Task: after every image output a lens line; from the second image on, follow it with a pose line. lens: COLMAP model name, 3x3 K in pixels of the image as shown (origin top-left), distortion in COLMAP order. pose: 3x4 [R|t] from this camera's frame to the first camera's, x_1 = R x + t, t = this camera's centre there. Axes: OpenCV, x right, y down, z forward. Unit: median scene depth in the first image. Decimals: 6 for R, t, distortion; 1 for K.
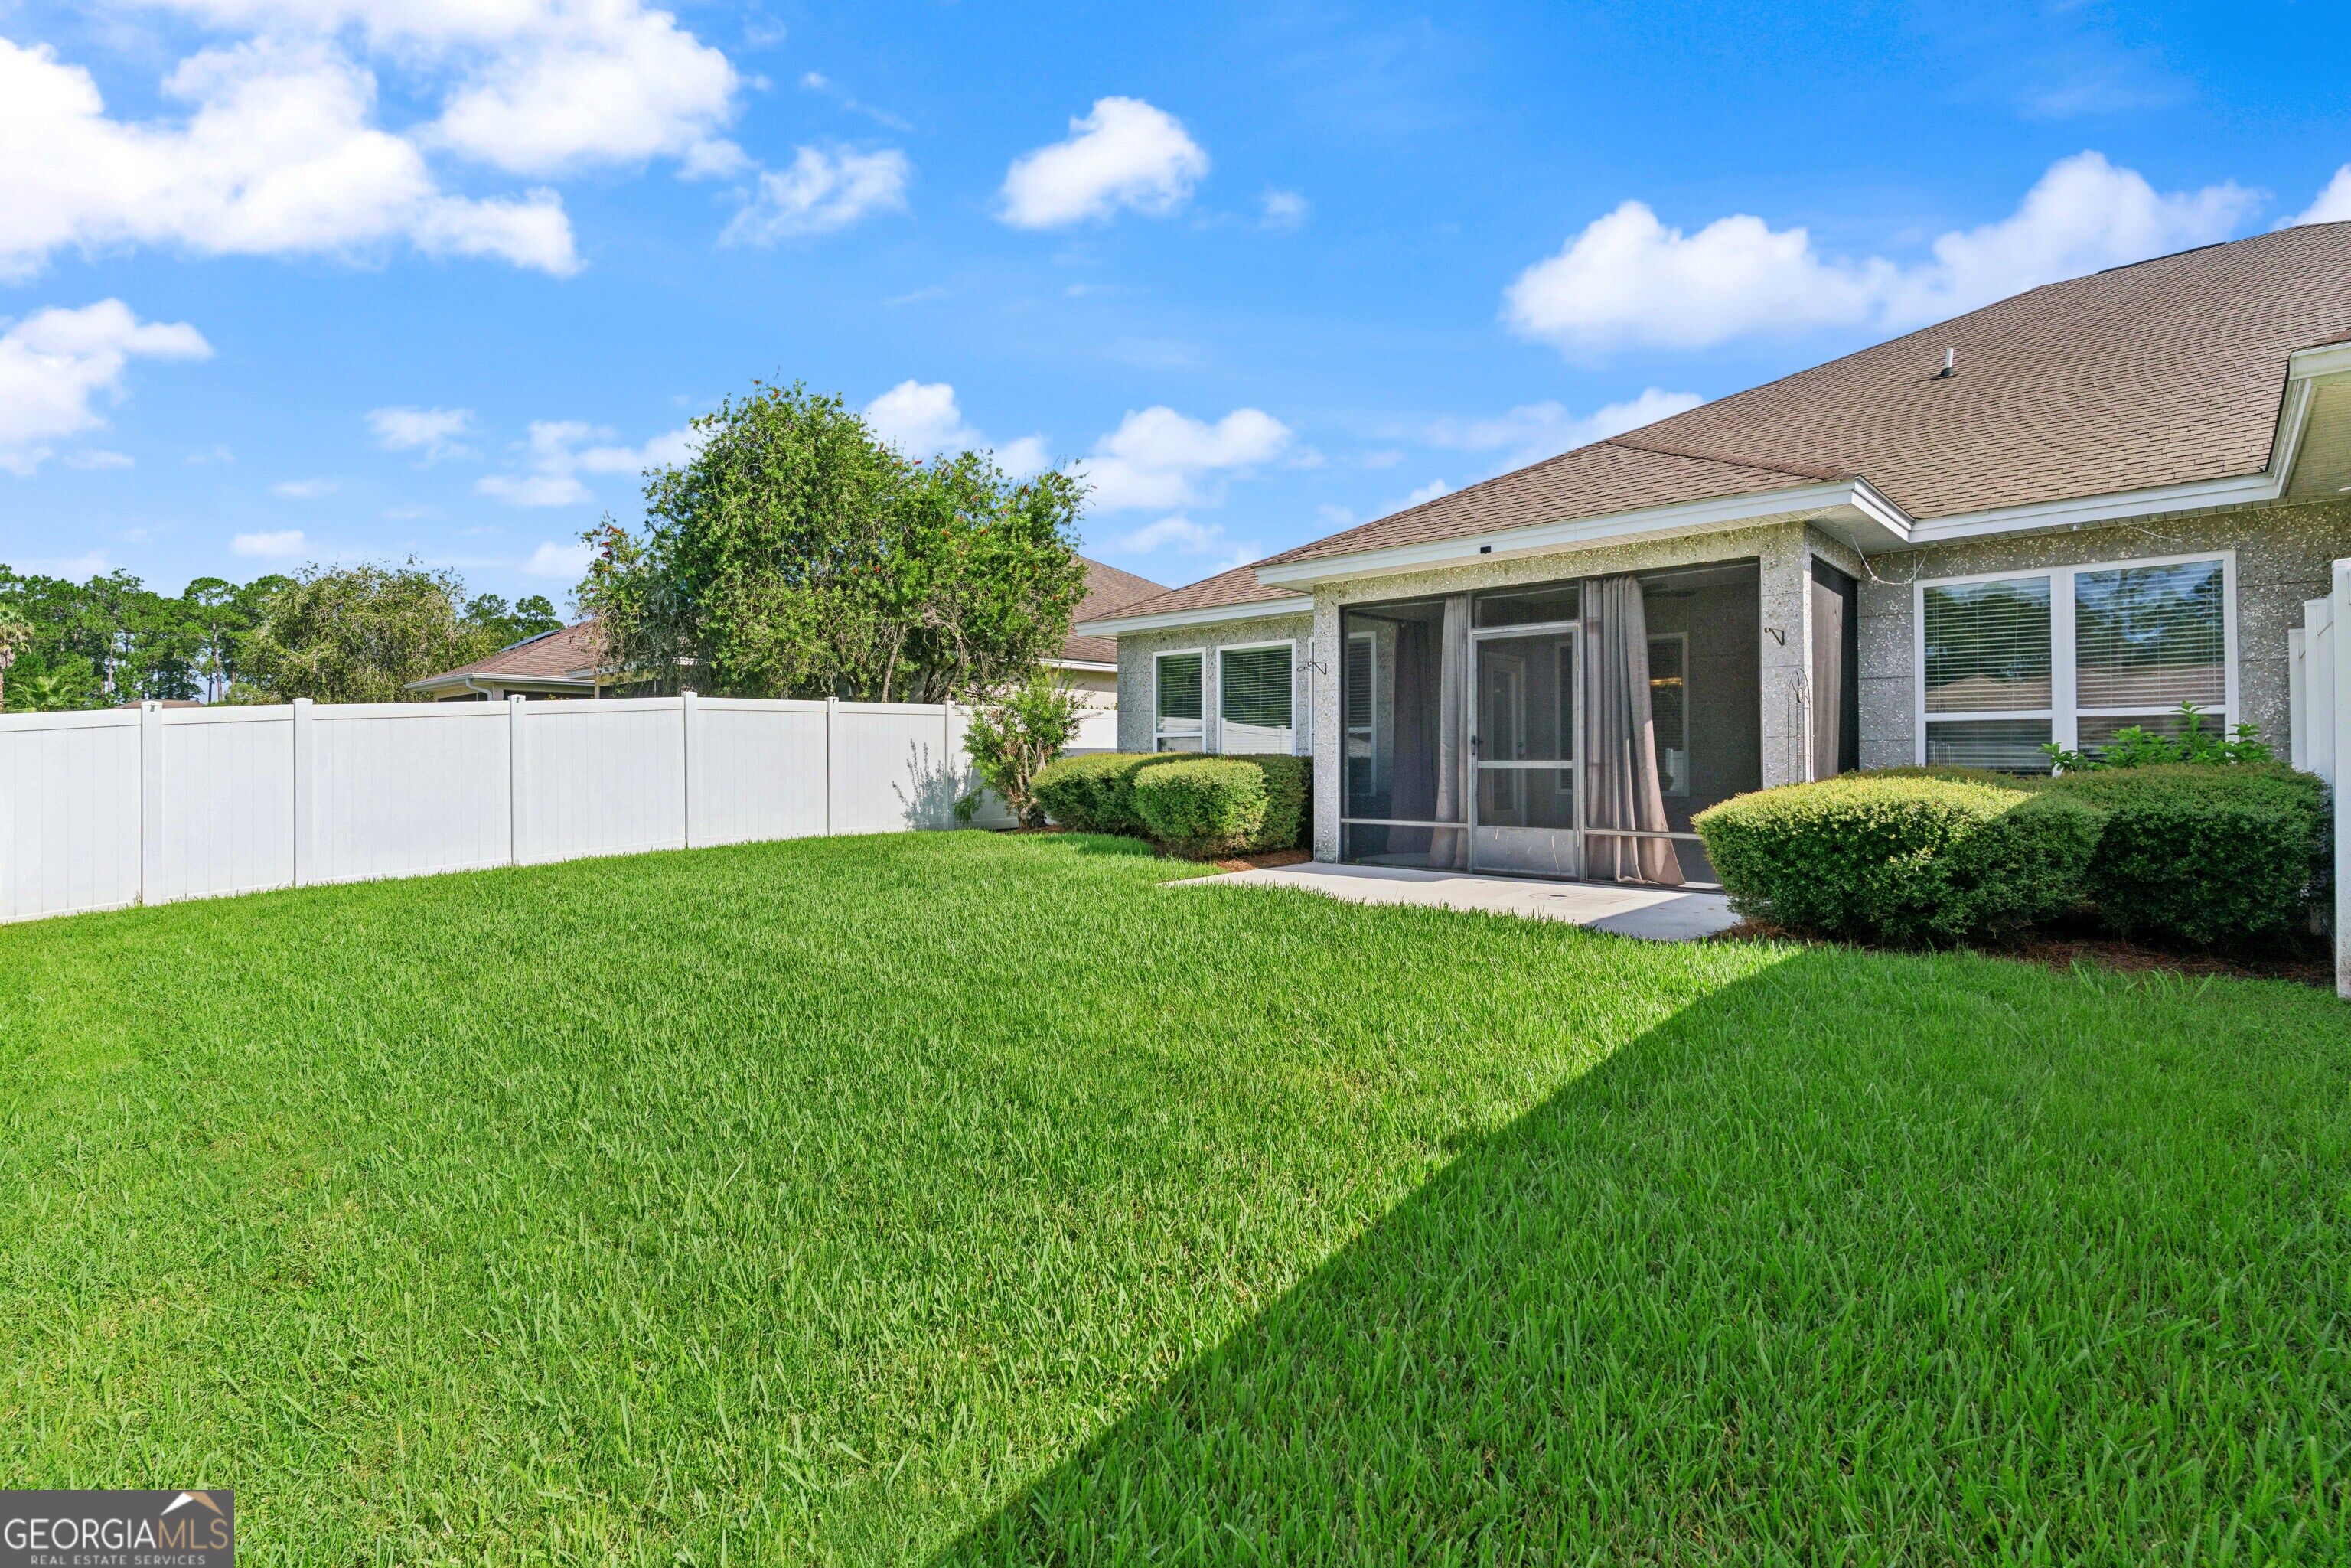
lens RADIAL K [[1113.3, 0, 1179.7], [0, 1113.3, 761.1], [0, 0, 1]] dist [0.001528, -0.000189]
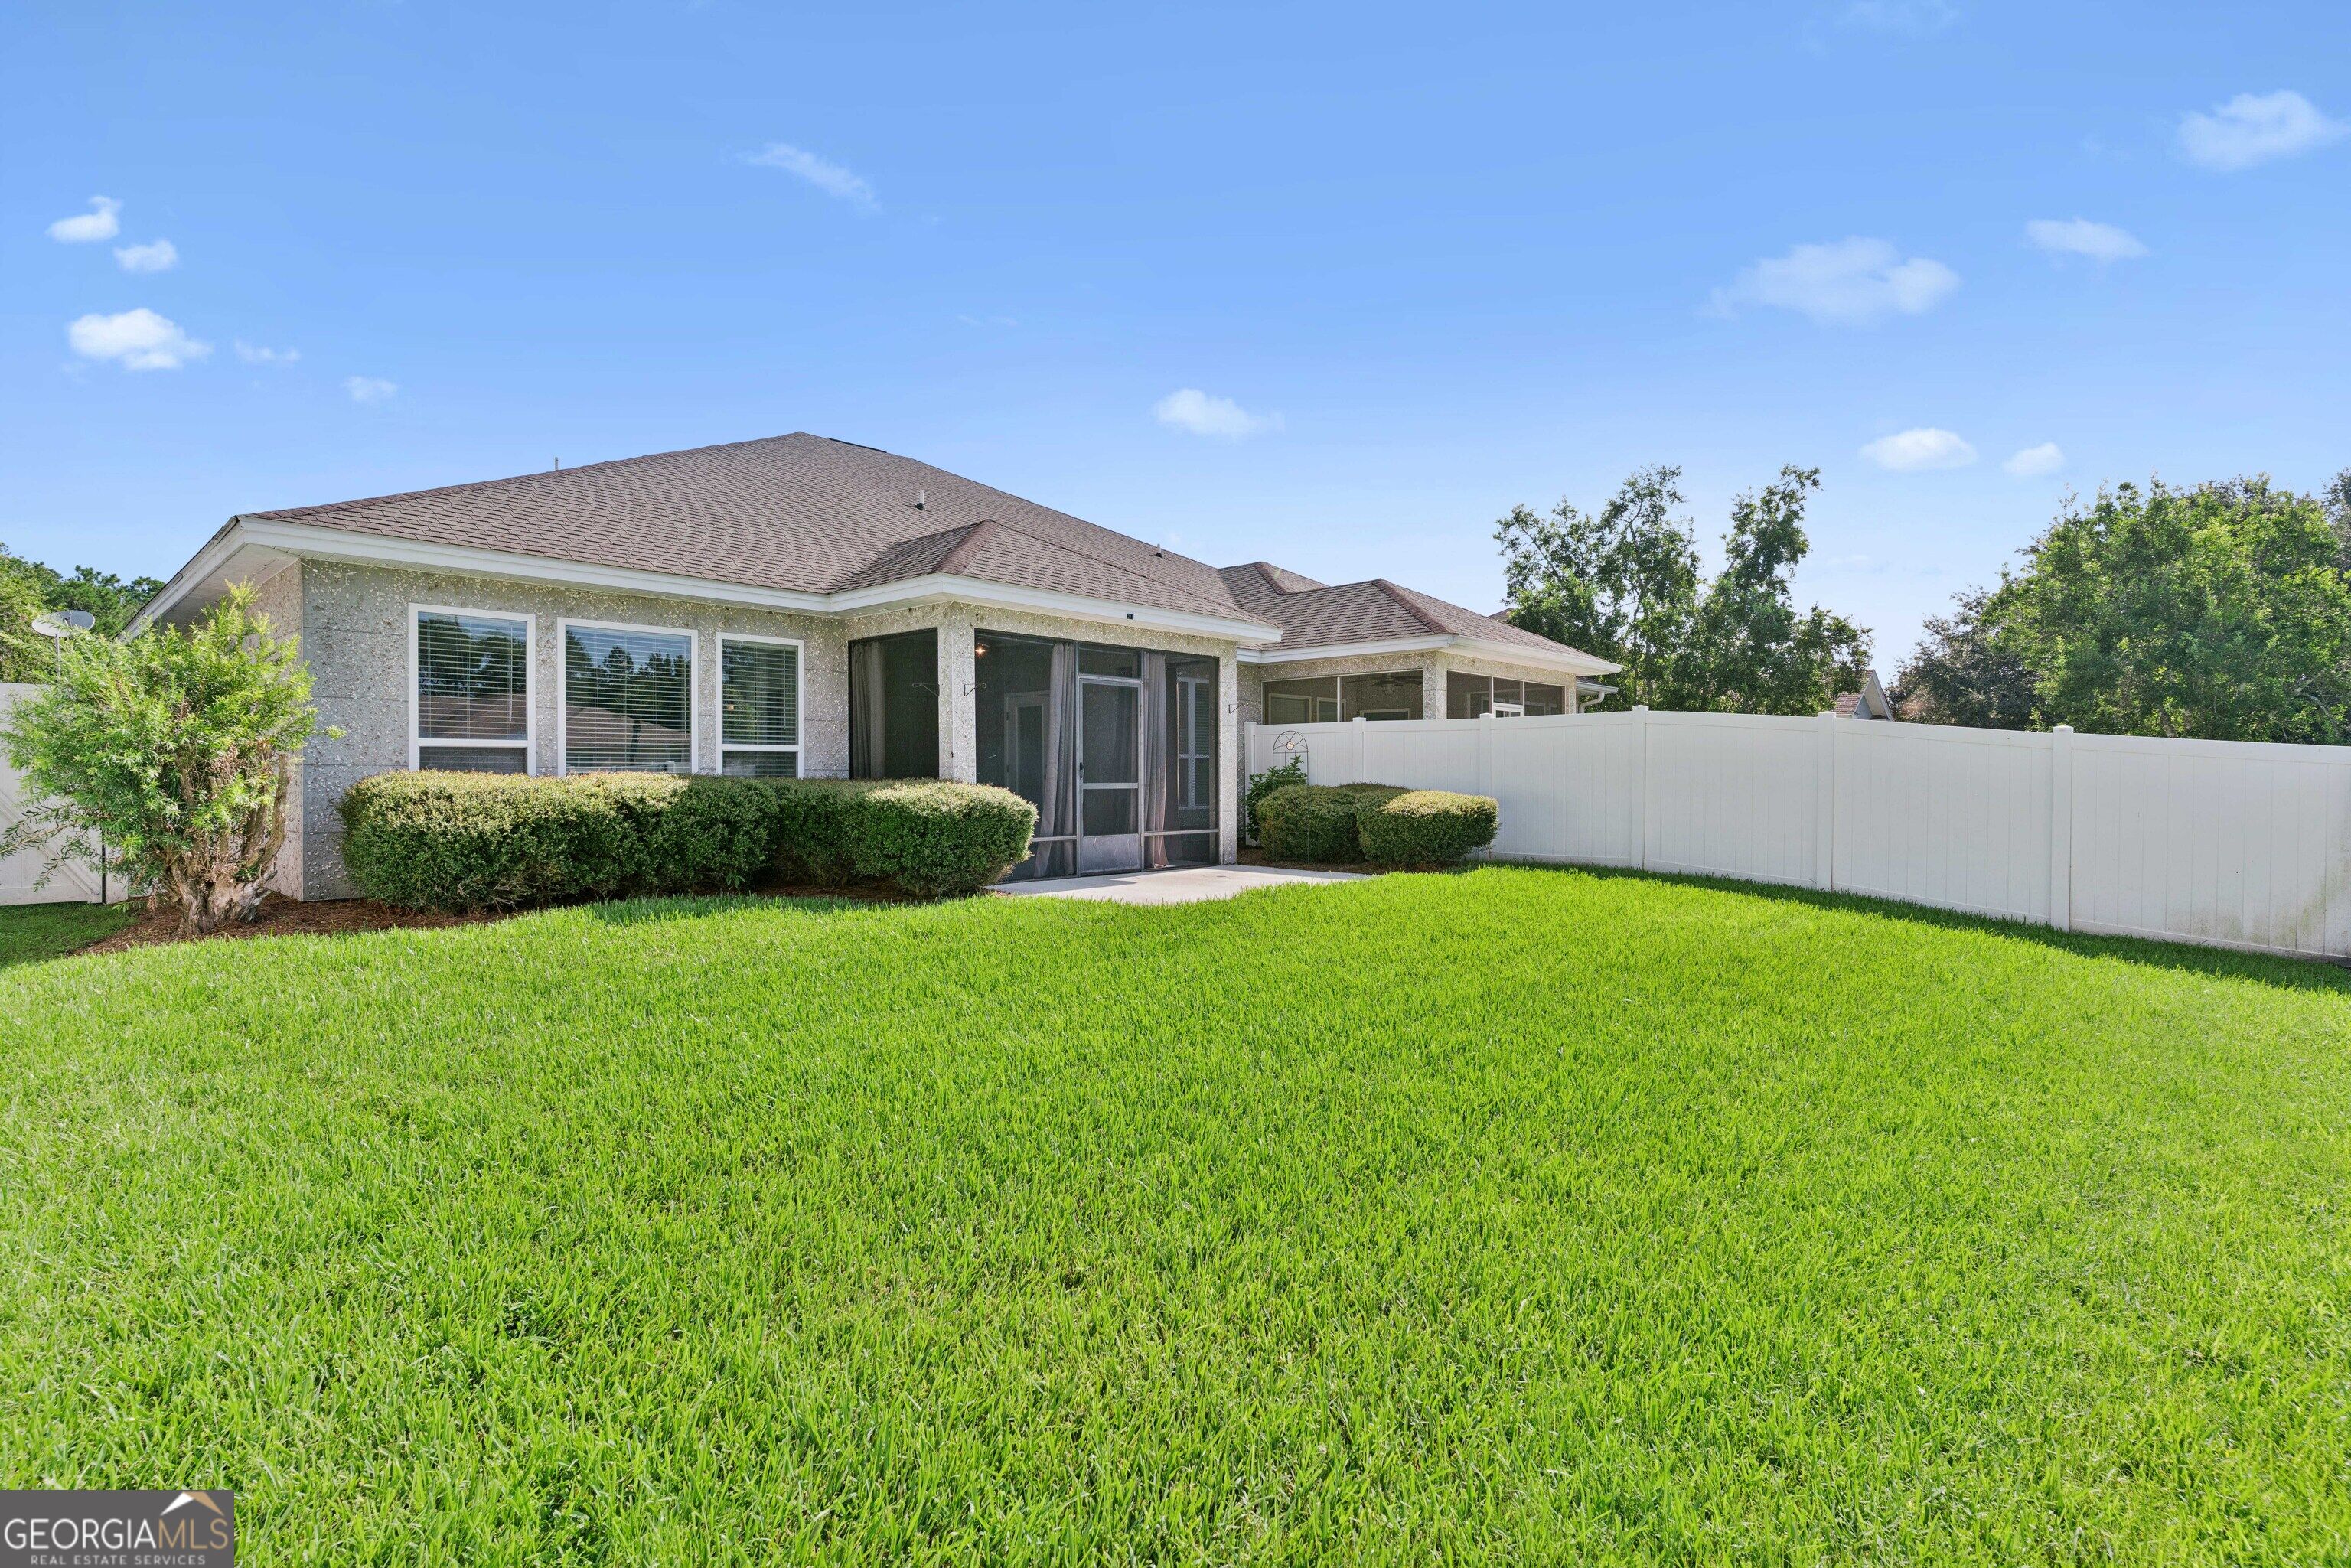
lens RADIAL K [[1113.3, 0, 1184.3], [0, 1113.3, 784.5], [0, 0, 1]] dist [0.001528, -0.000189]
pose [[-0.002700, -0.002381, 0.999994, -0.933632], [0.004315, 0.999988, 0.002393, -0.001114], [-0.999987, 0.004322, -0.002690, 0.885517]]
